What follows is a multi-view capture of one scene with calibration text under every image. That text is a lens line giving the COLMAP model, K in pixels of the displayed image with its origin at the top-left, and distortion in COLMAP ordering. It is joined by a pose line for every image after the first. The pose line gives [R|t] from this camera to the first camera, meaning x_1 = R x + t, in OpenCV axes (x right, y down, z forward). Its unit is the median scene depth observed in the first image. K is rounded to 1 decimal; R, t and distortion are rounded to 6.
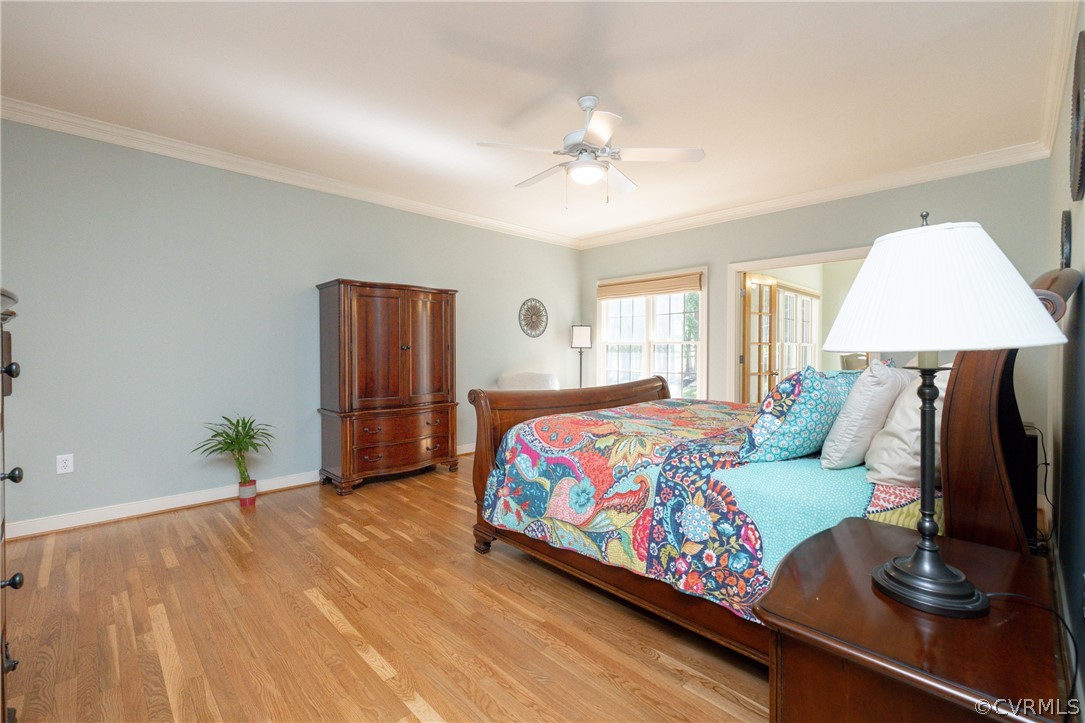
lens RADIAL K [[464.4, 0, 543.9], [0, 464.4, 354.8], [0, 0, 1]] dist [-0.002707, -0.000241]
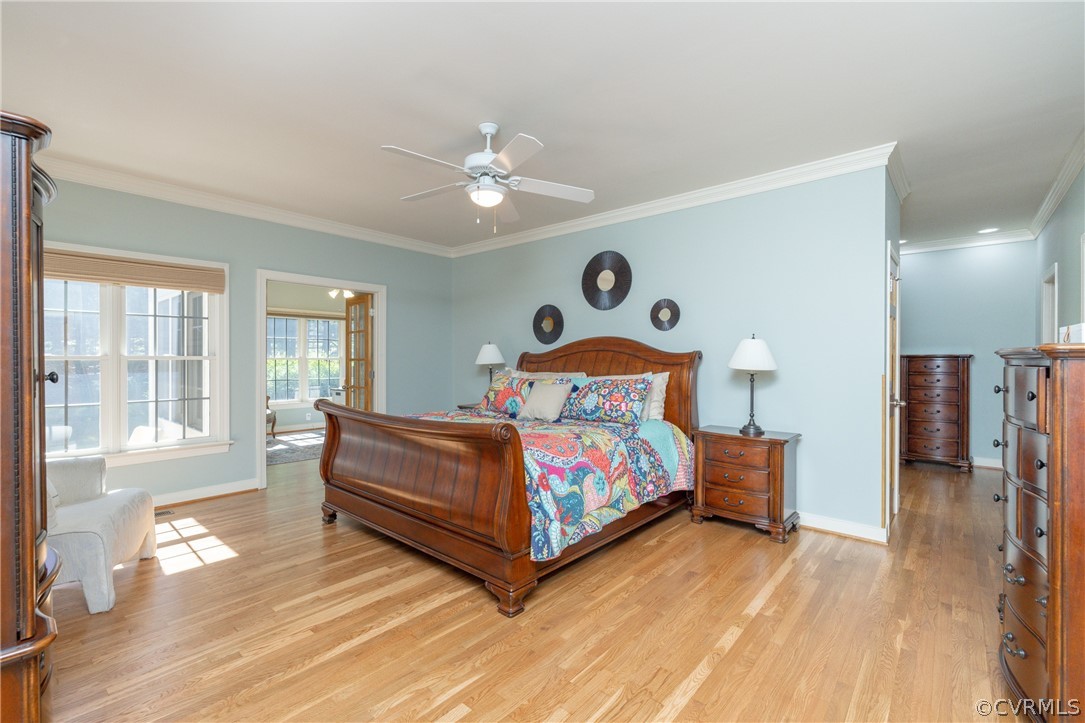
lens RADIAL K [[464.4, 0, 544.4], [0, 464.4, 362.5], [0, 0, 1]] dist [-0.002707, -0.000241]
pose [[-0.066059, -0.006478, 0.997795, -1.256801], [0.010668, 0.999917, 0.007198, -0.048068], [-0.997759, 0.011120, -0.065984, 1.284367]]
